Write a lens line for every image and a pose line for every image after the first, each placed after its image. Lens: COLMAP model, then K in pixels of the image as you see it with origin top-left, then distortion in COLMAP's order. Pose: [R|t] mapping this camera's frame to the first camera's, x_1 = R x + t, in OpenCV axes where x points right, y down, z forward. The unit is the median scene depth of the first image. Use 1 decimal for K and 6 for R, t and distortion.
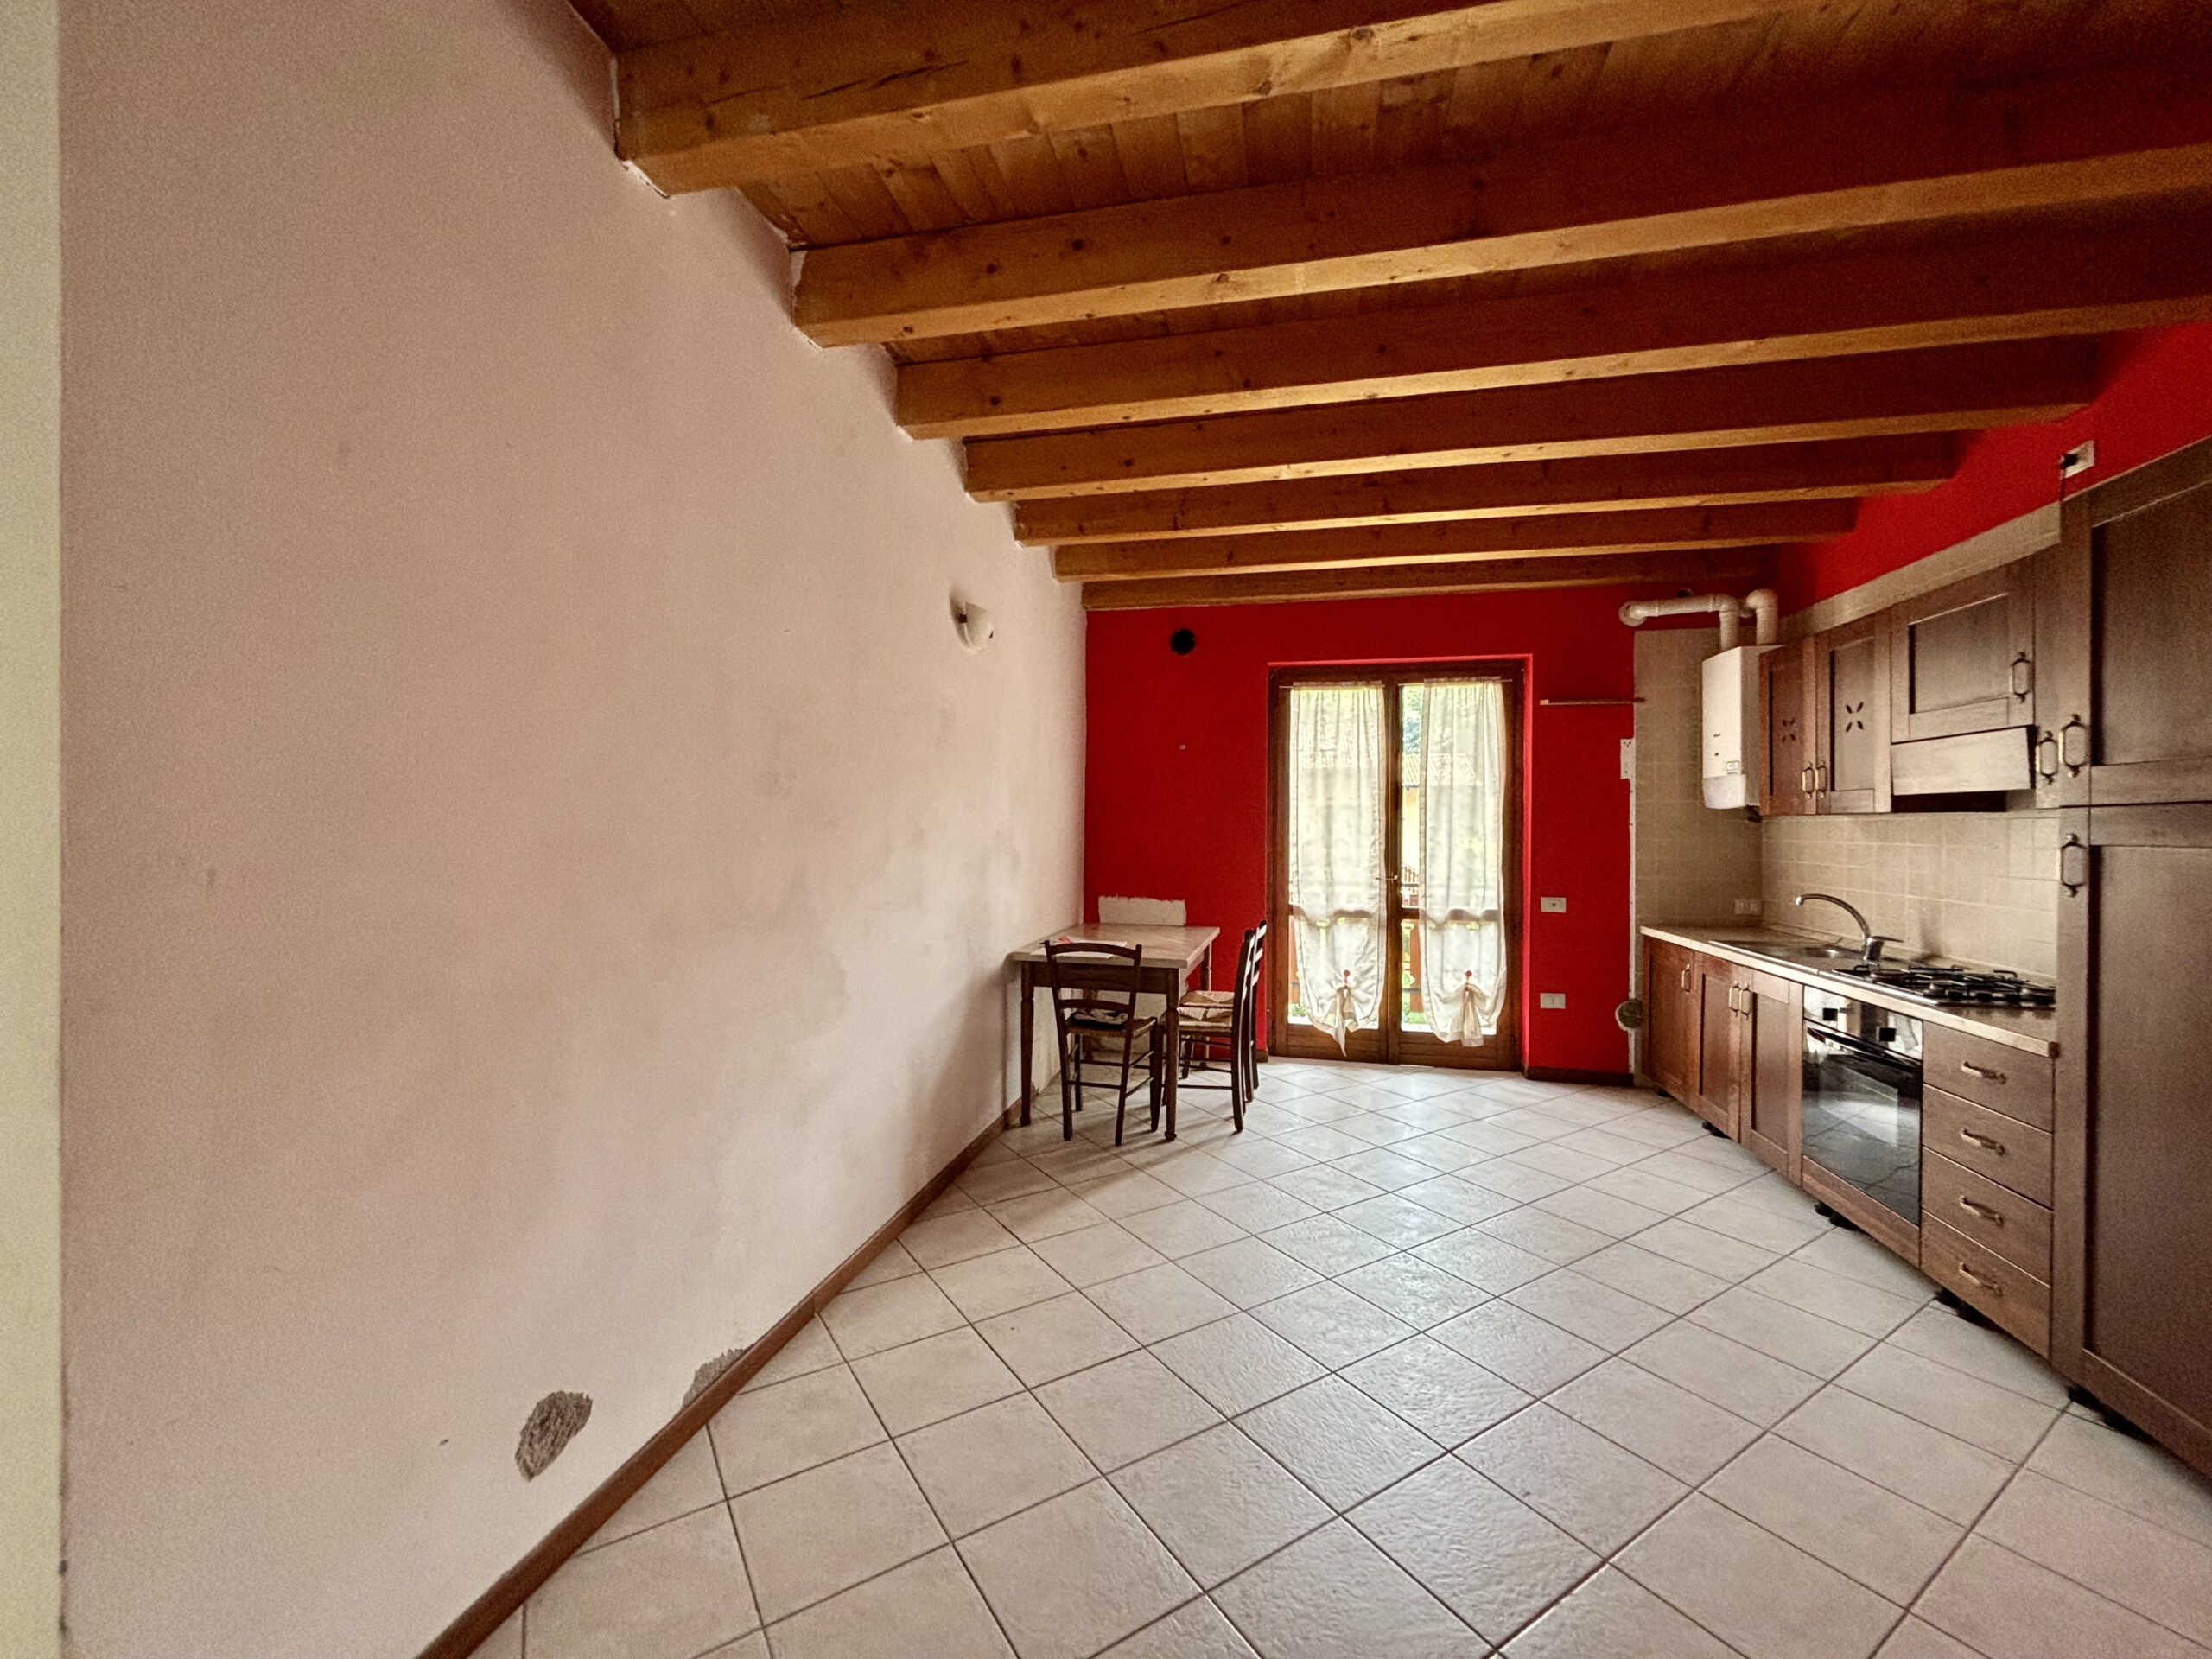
lens RADIAL K [[896.2, 0, 1108.6], [0, 896.2, 827.0], [0, 0, 1]] dist [0.008943, 0.000477]
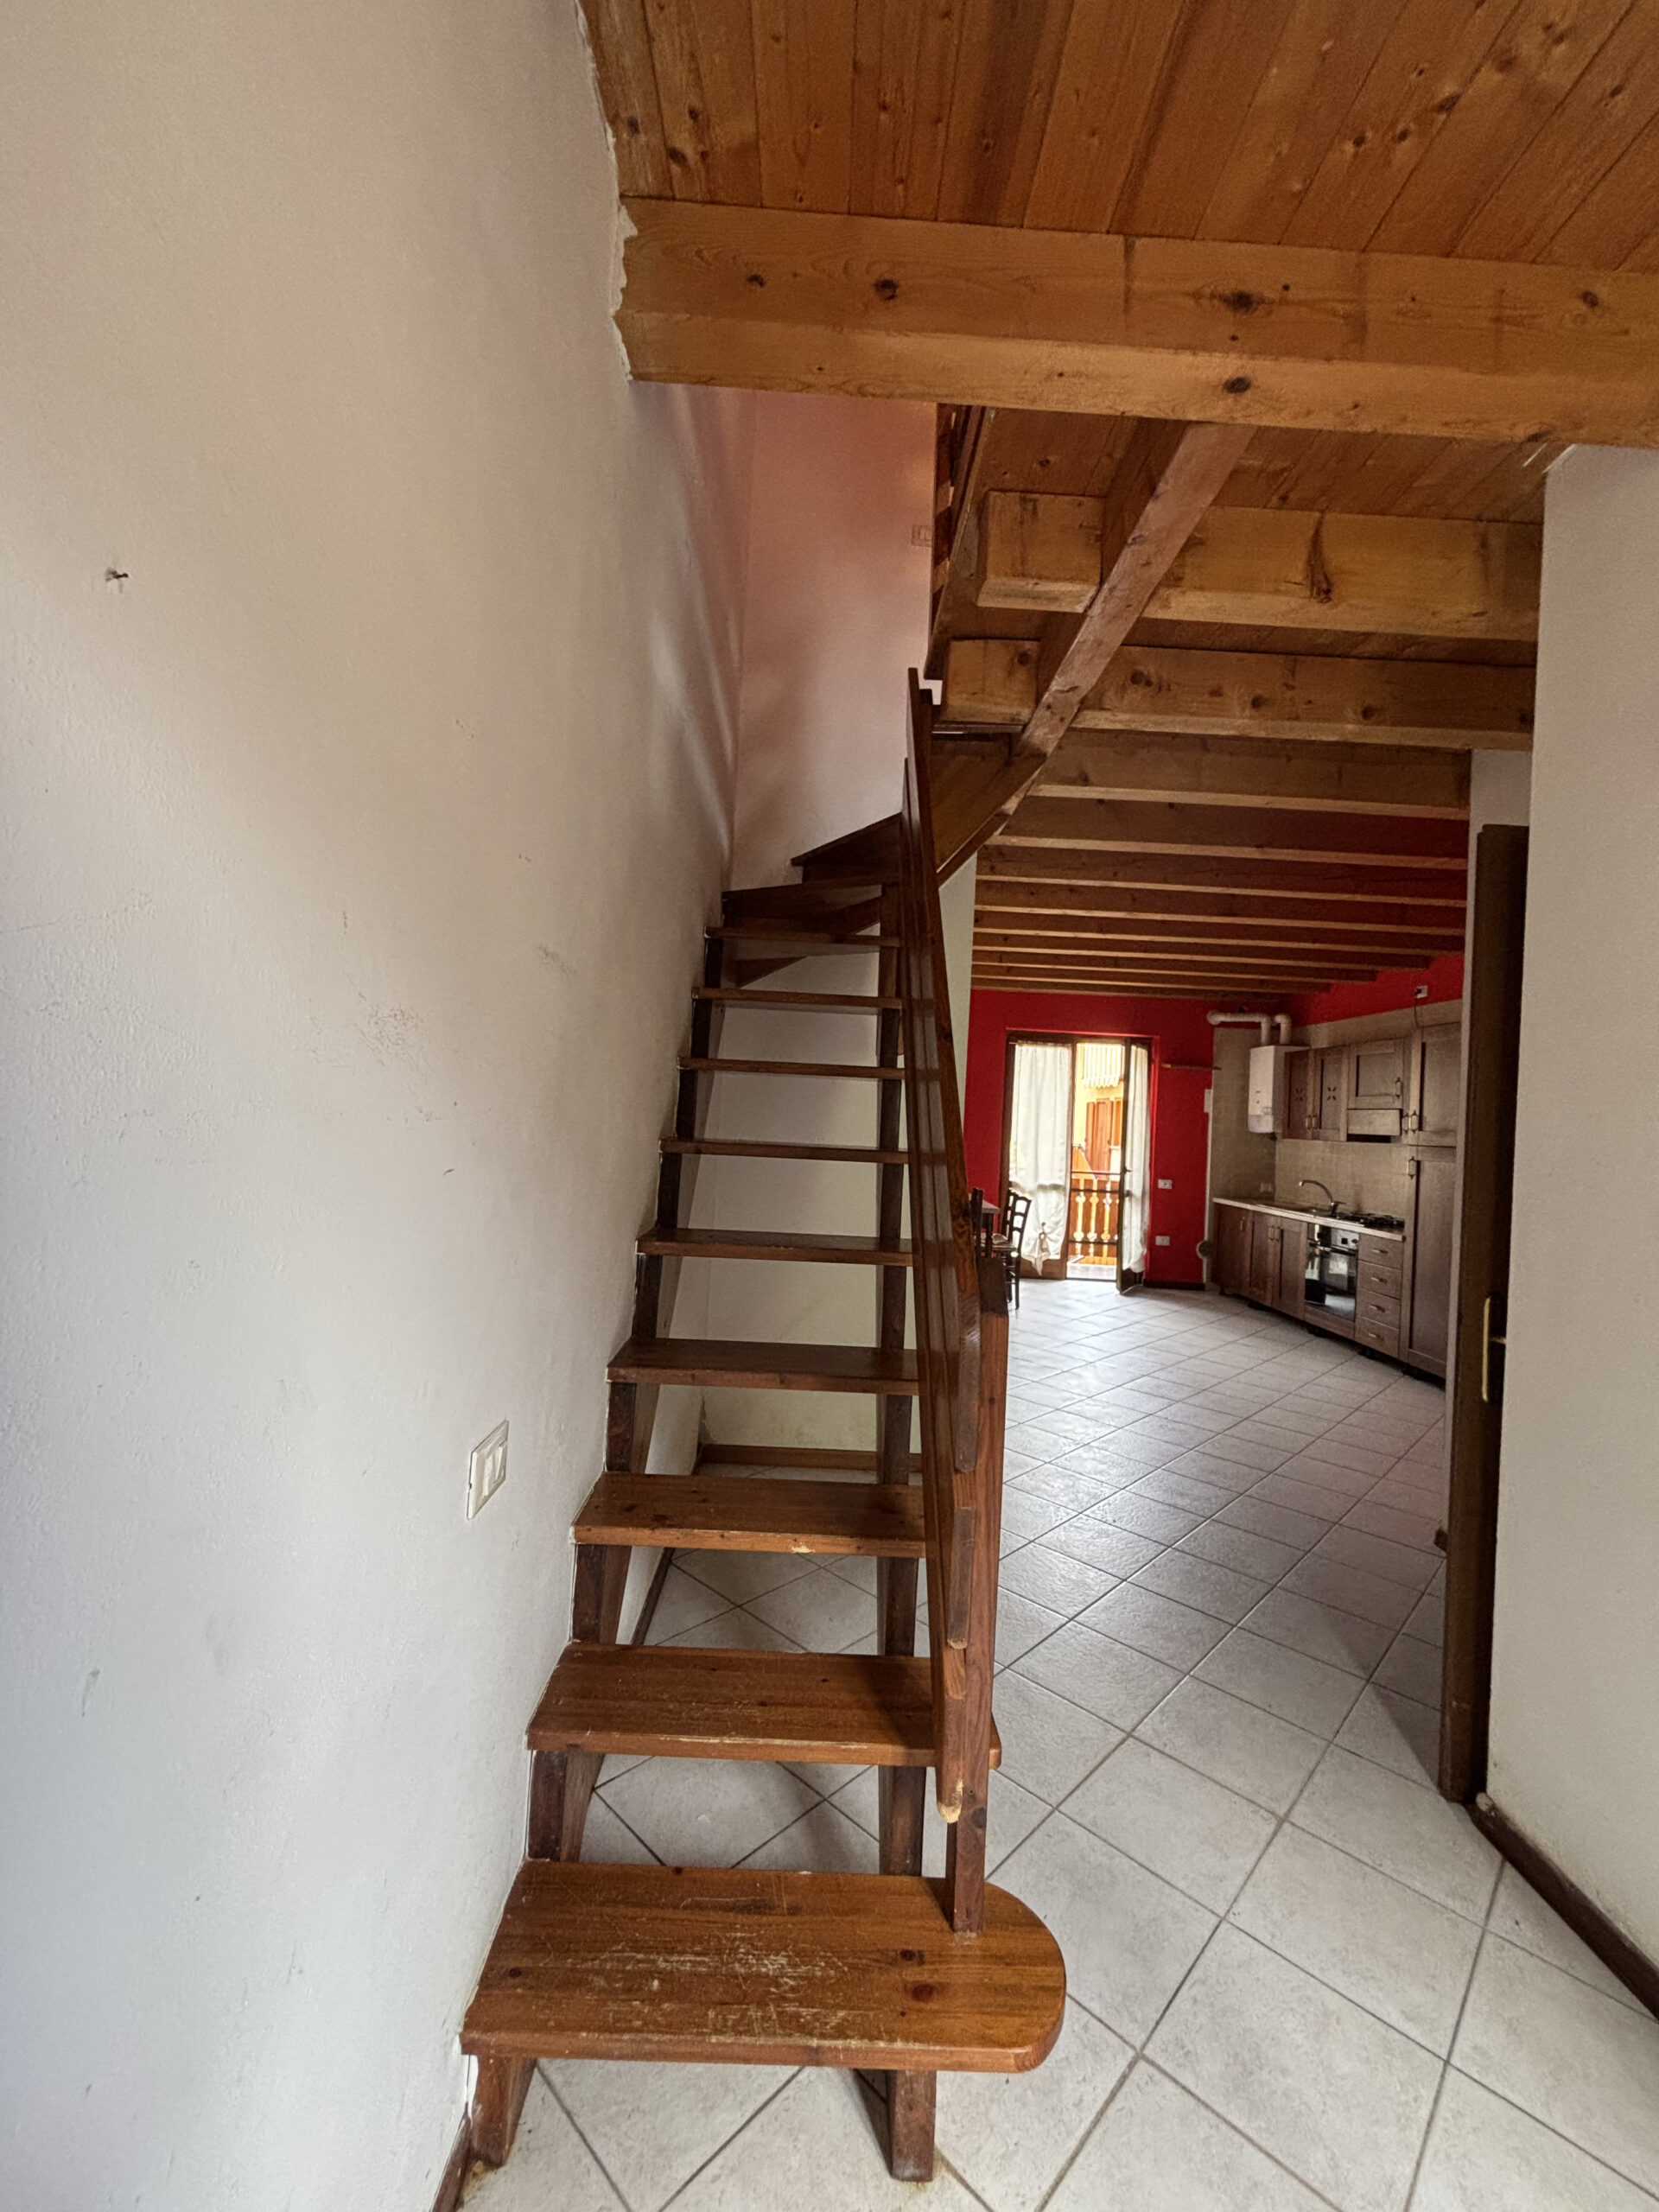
lens RADIAL K [[896.2, 0, 816.9], [0, 896.2, 1103.3], [0, 0, 1]] dist [0.008943, 0.000477]
pose [[0.975511, 0.044259, 0.215451, -0.670483], [-0.042627, 0.999016, -0.012222, -0.021630], [-0.215780, 0.002739, 0.976438, -0.662519]]
